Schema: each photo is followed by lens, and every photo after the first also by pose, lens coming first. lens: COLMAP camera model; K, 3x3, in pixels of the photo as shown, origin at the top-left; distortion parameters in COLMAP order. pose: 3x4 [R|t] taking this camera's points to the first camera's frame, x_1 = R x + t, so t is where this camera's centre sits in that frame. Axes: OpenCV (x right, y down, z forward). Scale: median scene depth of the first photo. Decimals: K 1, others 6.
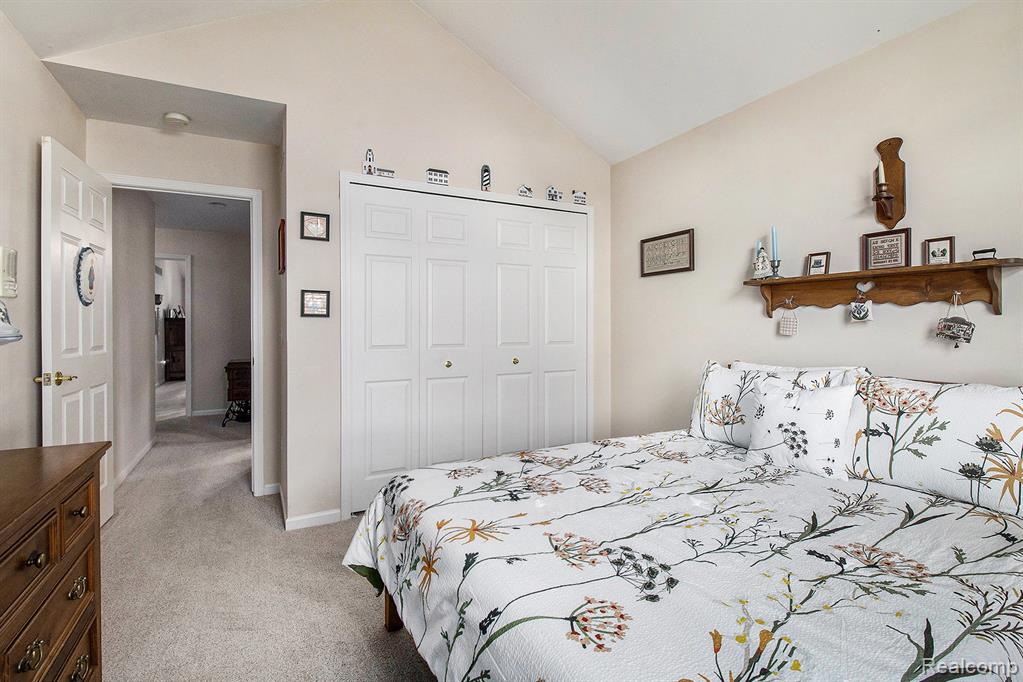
lens RADIAL K [[487.3, 0, 510.6], [0, 487.3, 324.0], [0, 0, 1]] dist [0.003904, -0.000047]
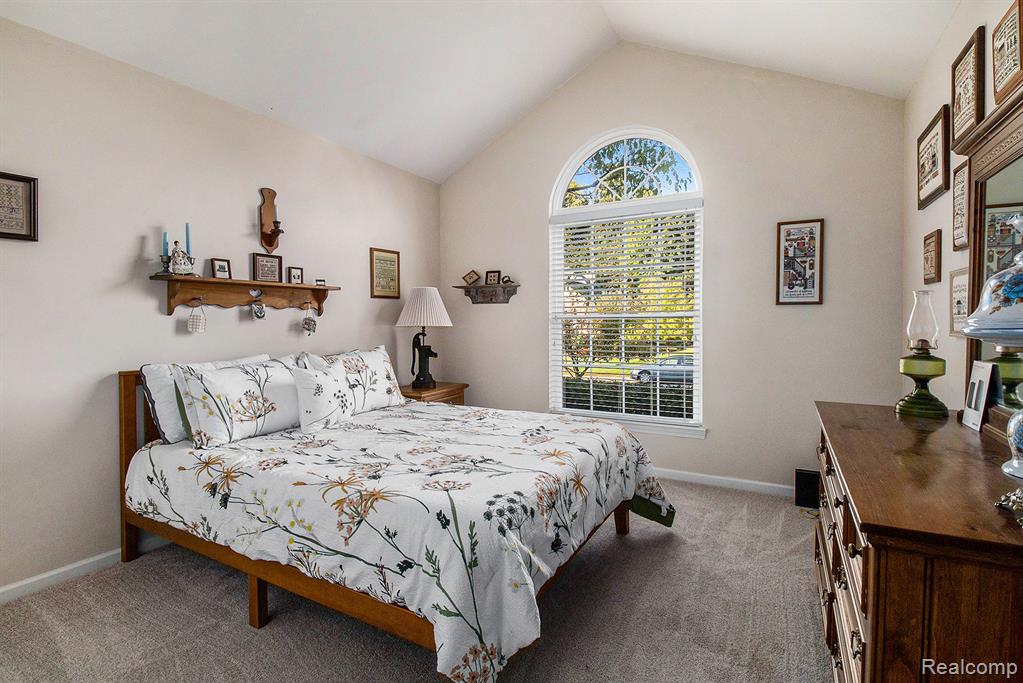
lens RADIAL K [[487.3, 0, 512.5], [0, 487.3, 335.1], [0, 0, 1]] dist [0.003904, -0.000047]
pose [[-0.544887, -0.017075, 0.838335, -0.758973], [0.008279, 0.999634, 0.025741, 0.008130], [-0.838468, 0.020967, -0.544547, 1.161485]]
